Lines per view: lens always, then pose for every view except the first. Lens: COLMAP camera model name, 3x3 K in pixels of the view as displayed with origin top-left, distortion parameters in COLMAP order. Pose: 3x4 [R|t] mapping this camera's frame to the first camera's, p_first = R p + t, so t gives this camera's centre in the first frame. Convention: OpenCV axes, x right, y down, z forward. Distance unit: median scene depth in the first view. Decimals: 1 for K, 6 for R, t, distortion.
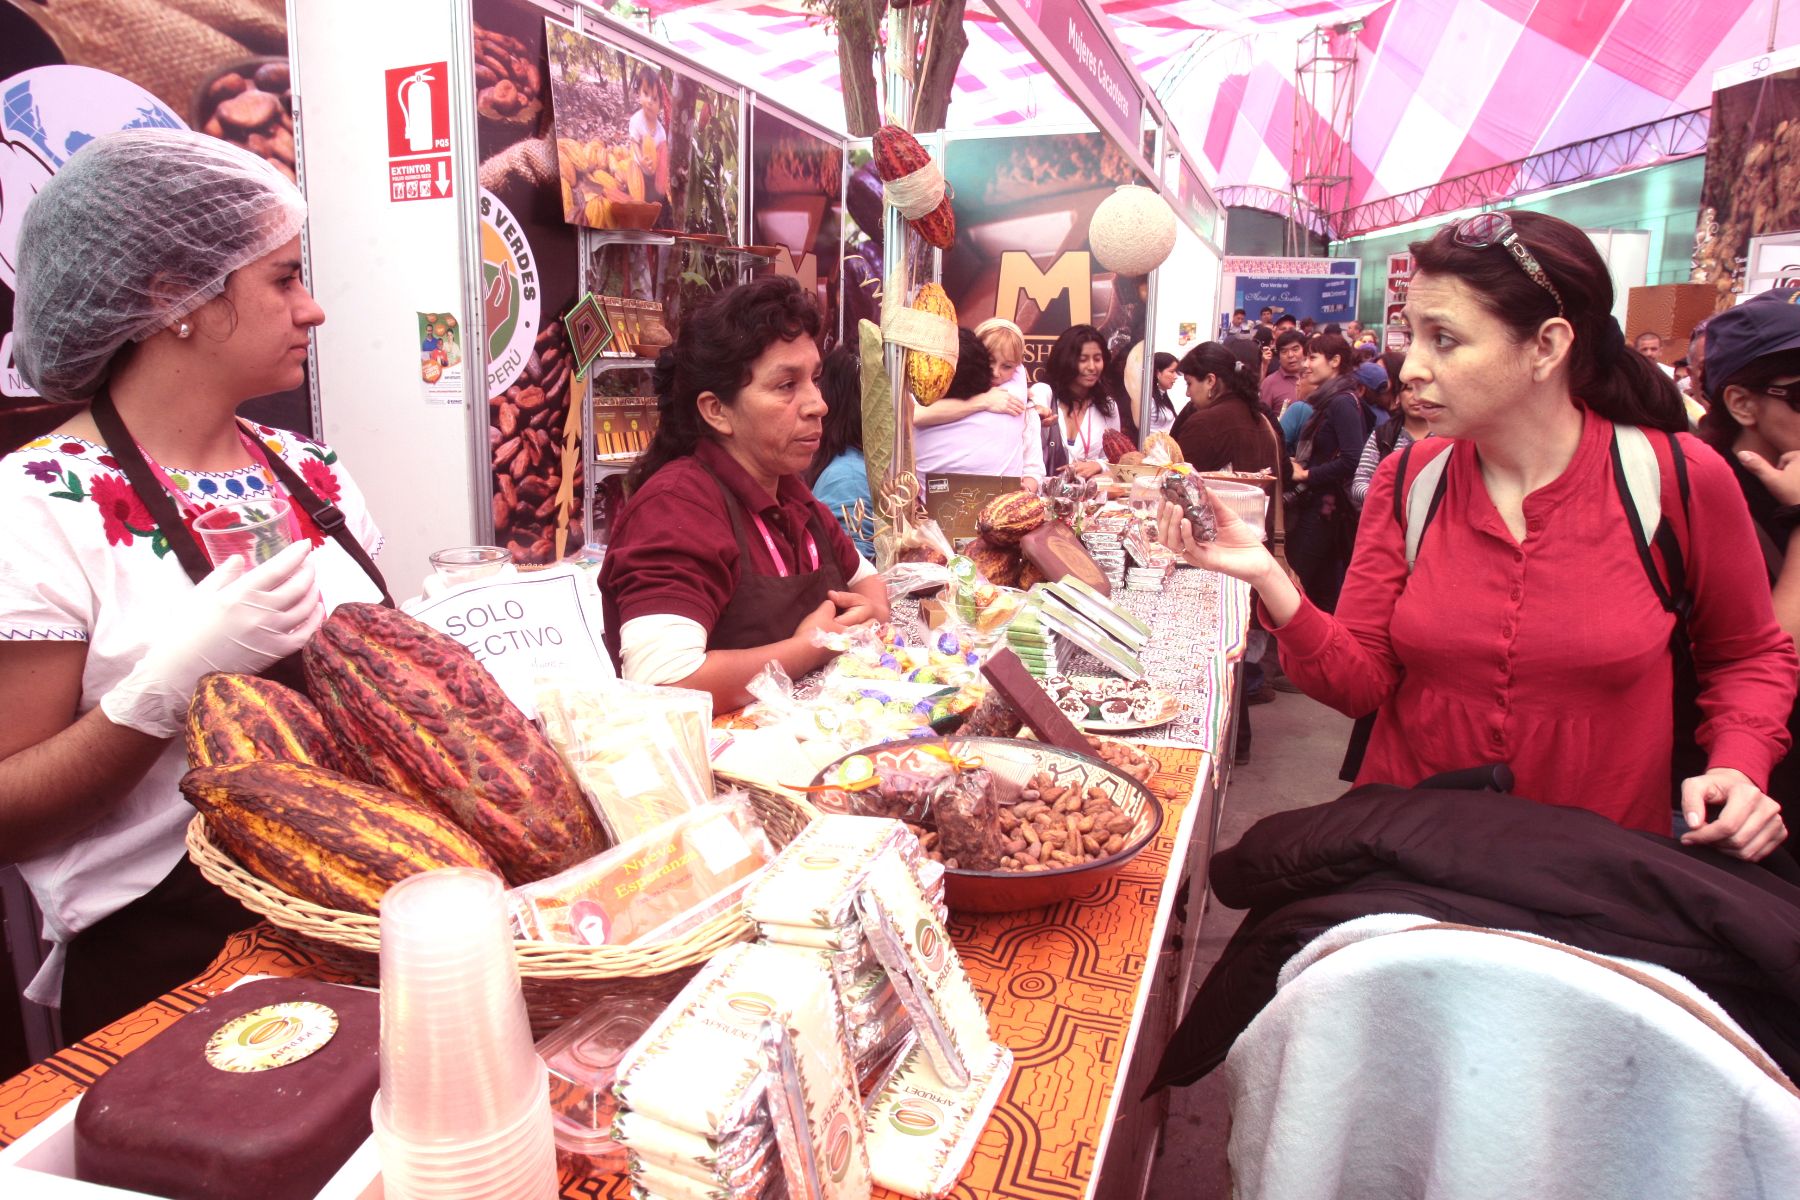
lens RADIAL K [[1077.7, 0, 907.8], [0, 1077.7, 583.5], [0, 0, 1]] dist [-0.079952, 0.036324]
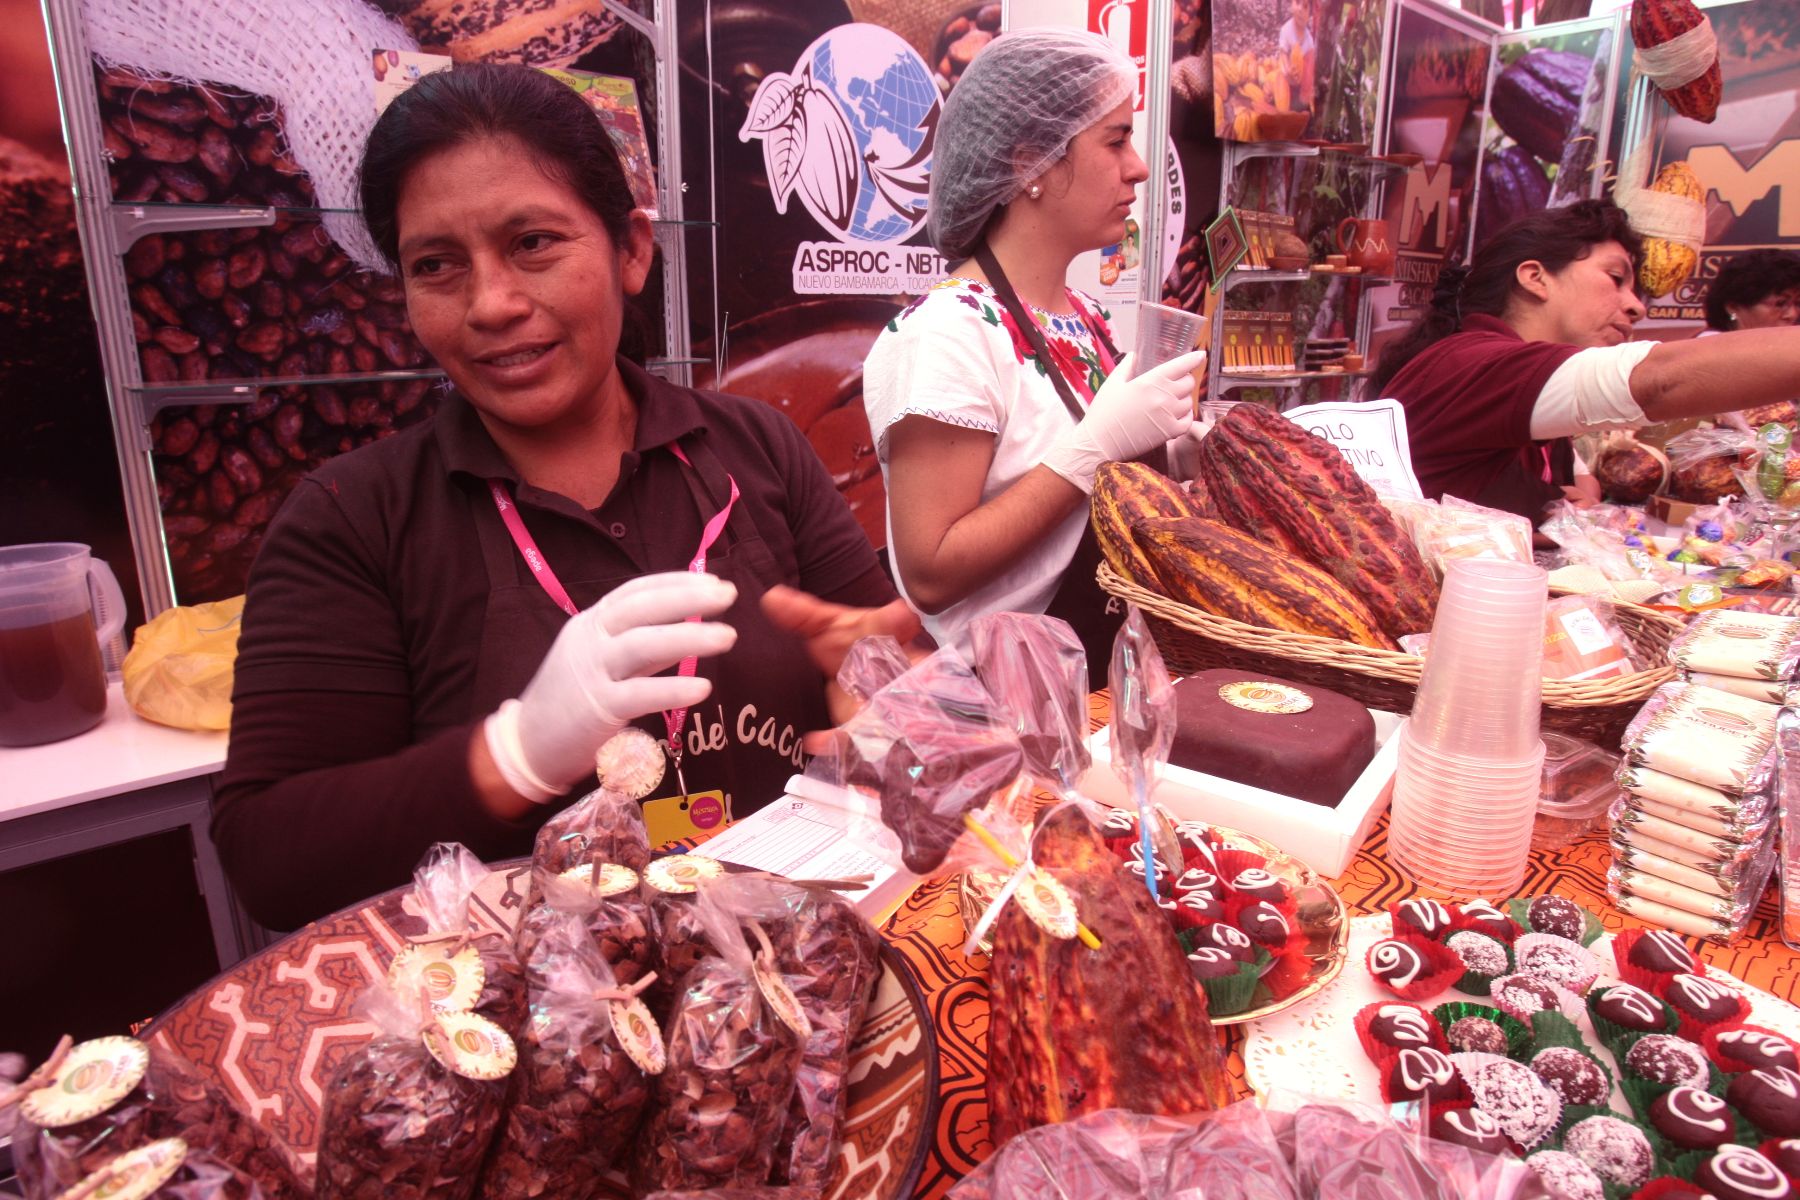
lens RADIAL K [[1077.7, 0, 897.7], [0, 1077.7, 585.5], [0, 0, 1]] dist [-0.079952, 0.036324]
pose [[0.877639, 0.103982, -0.467908, -0.068528], [-0.077422, 0.994120, 0.075703, 0.039205], [0.473028, -0.030214, 0.880529, -0.063780]]
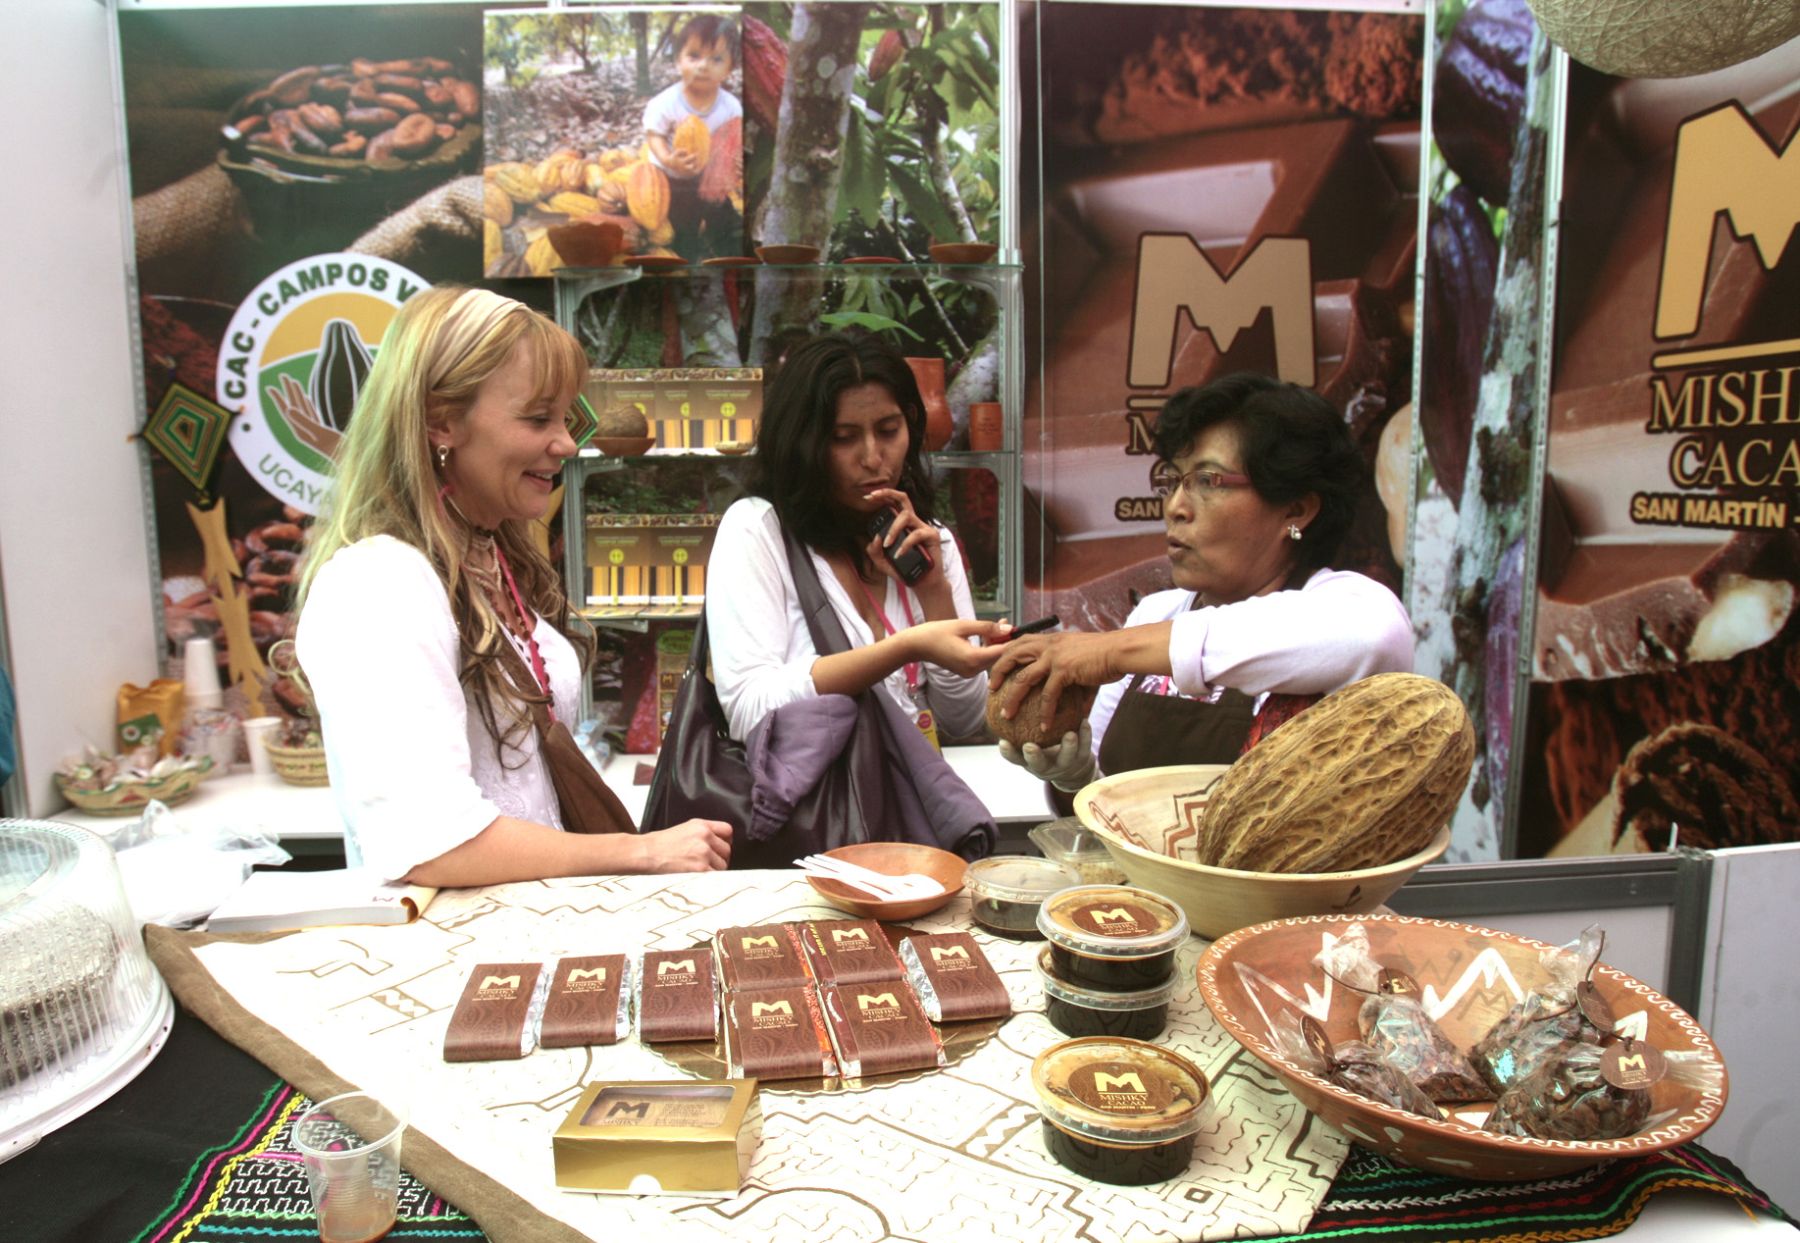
lens RADIAL K [[1109.6, 0, 899.9], [0, 1109.6, 609.2], [0, 0, 1]] dist [-0.070417, 0.009646]
pose [[0.393484, 0.088996, -0.915014, 0.506911], [-0.159030, 0.986888, 0.027599, -0.182751], [0.905472, 0.134655, 0.402478, 0.997247]]
